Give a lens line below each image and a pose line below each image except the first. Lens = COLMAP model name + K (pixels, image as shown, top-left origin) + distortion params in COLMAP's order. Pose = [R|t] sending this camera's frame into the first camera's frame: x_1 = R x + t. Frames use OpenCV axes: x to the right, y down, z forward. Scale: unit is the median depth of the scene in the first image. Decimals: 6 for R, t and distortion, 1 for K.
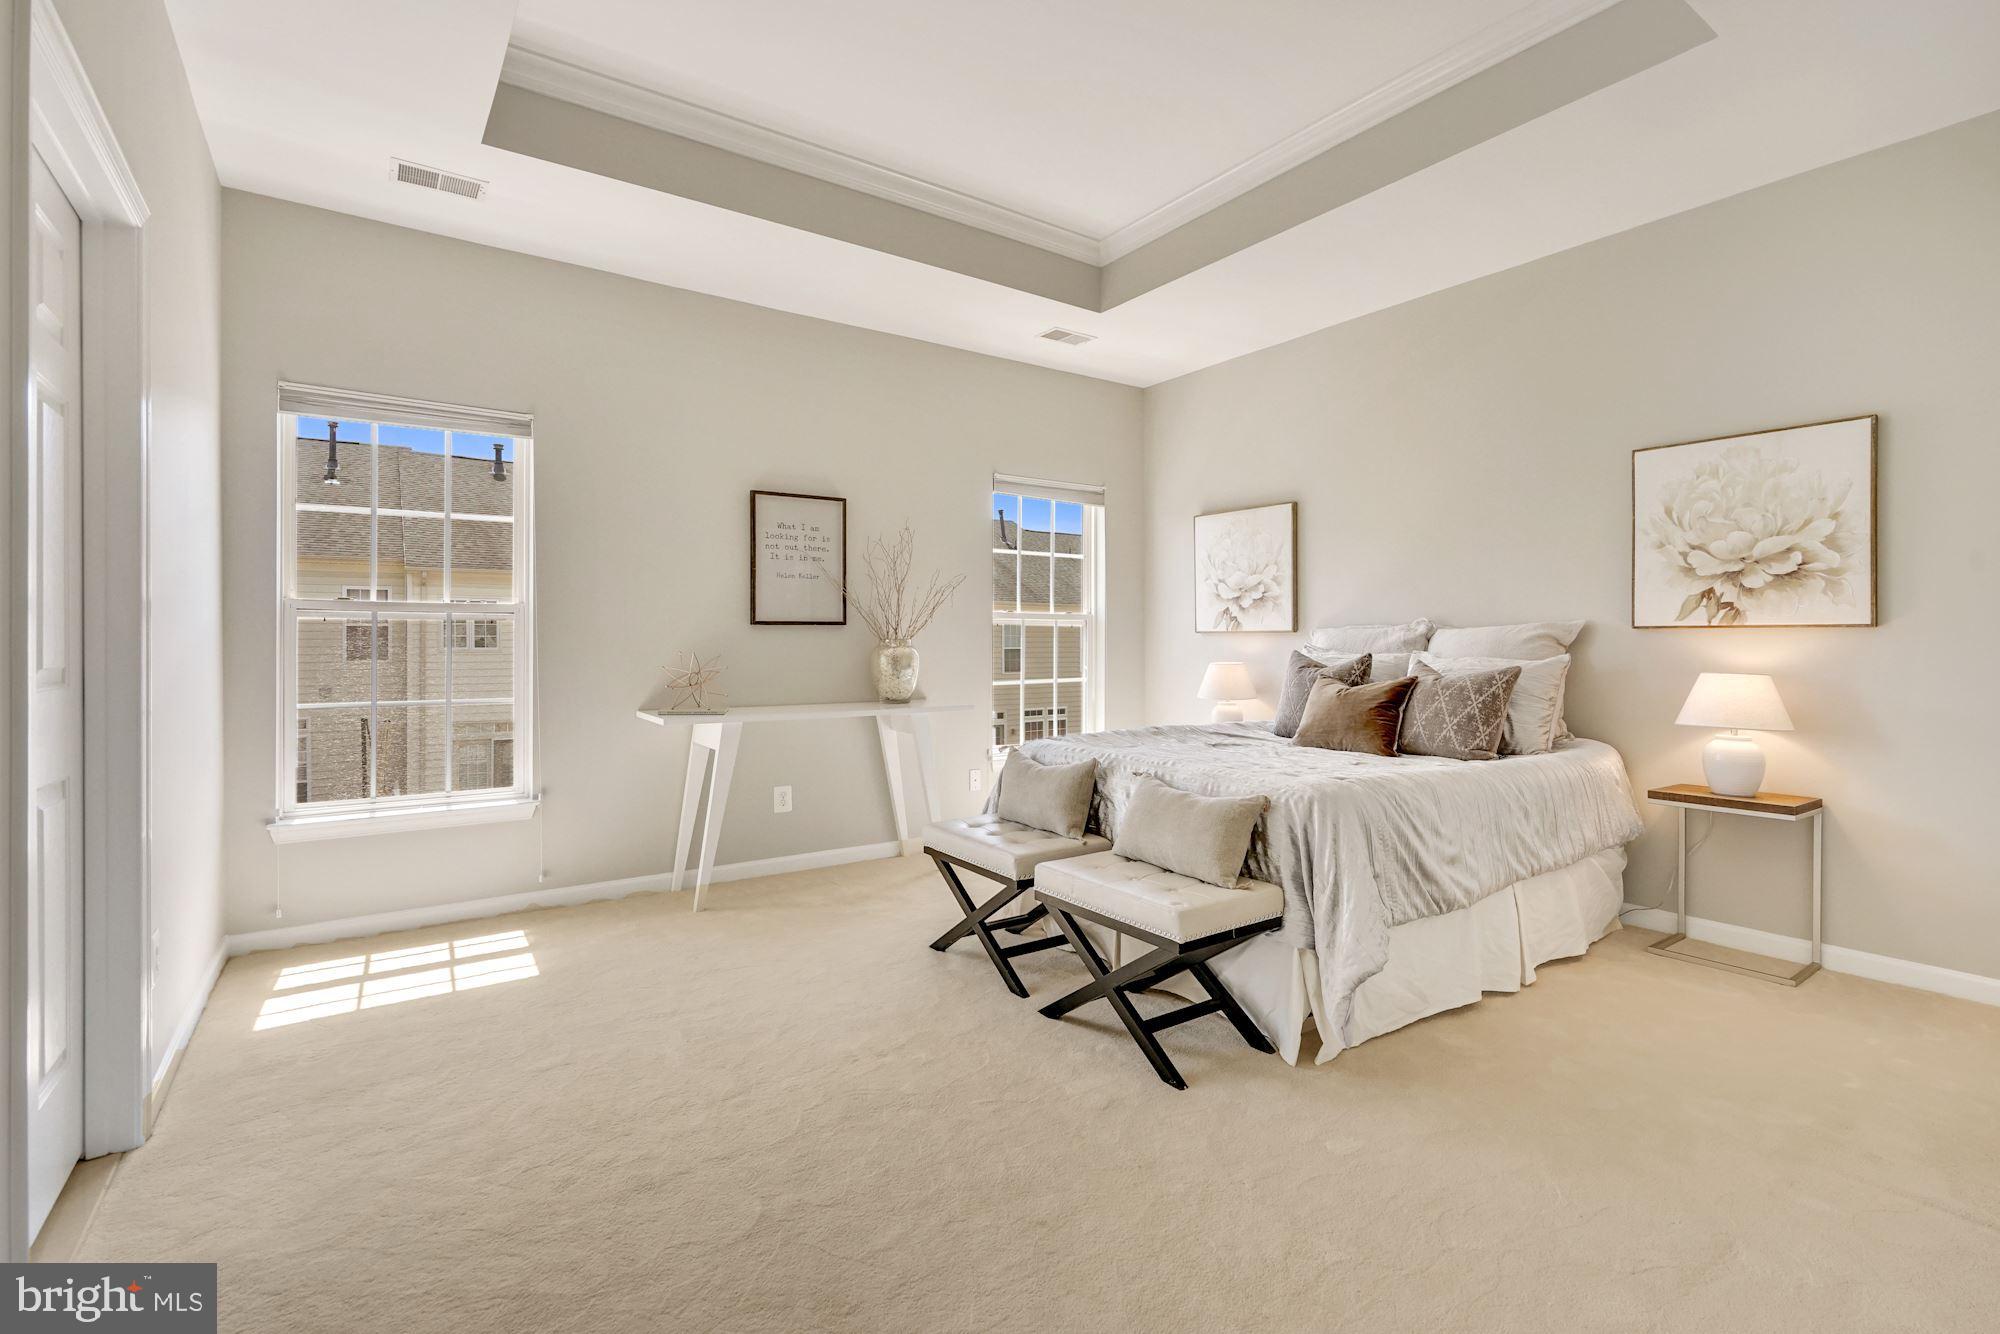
lens RADIAL K [[908.9, 0, 1012.5], [0, 908.9, 652.2], [0, 0, 1]] dist [-0.011359, 0.004992]
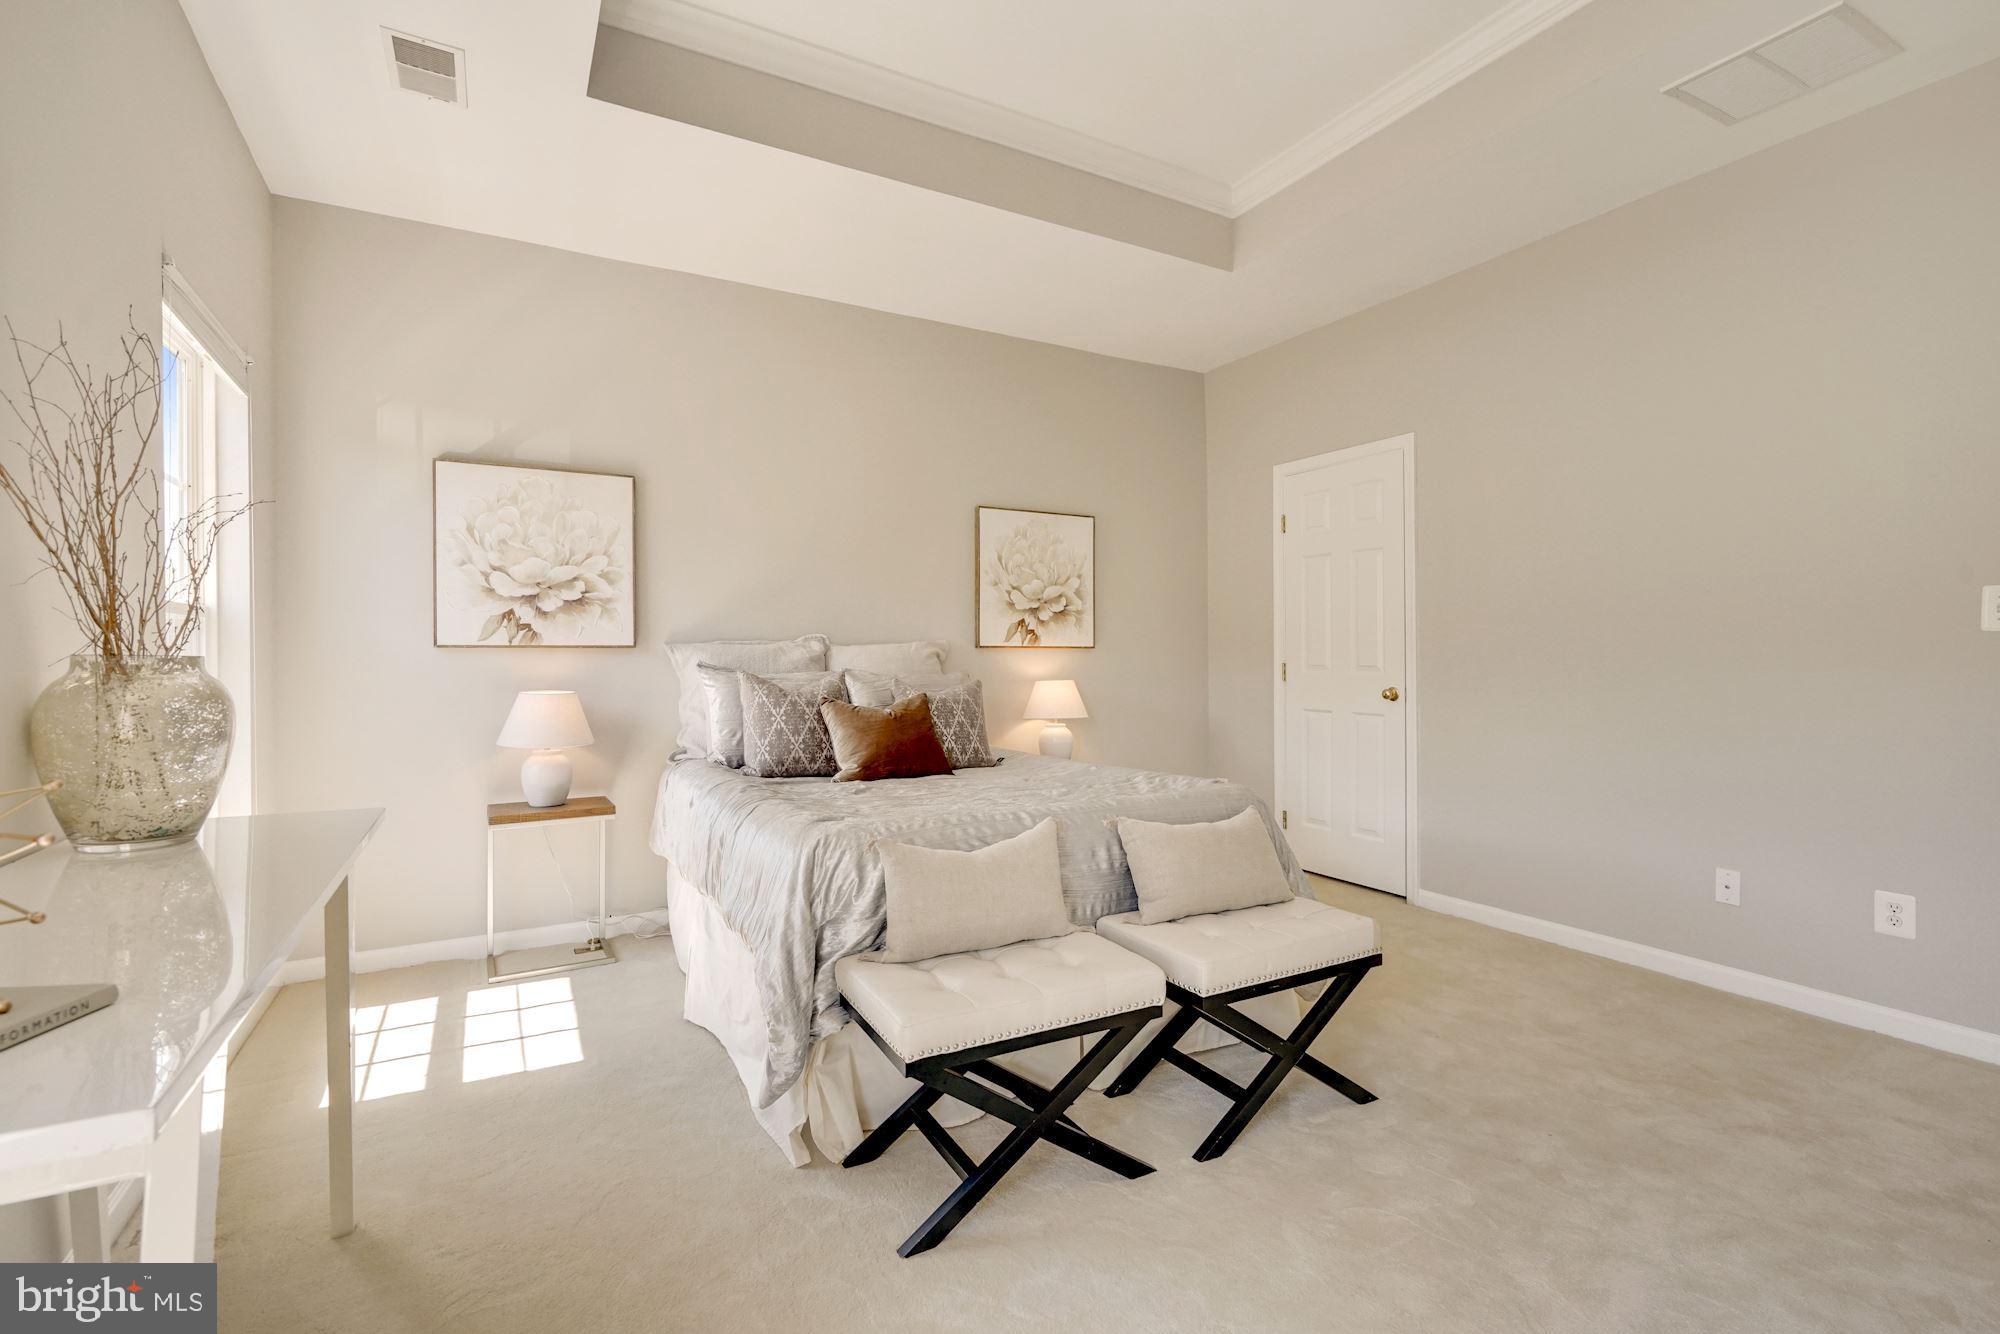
lens RADIAL K [[908.9, 0, 1013.7], [0, 908.9, 657.6], [0, 0, 1]] dist [-0.011359, 0.004992]
pose [[0.084183, -0.001468, 0.996449, -0.425280], [0.018023, 0.999838, -0.000049, -0.008802], [-0.996287, 0.017963, 0.084196, 0.637144]]
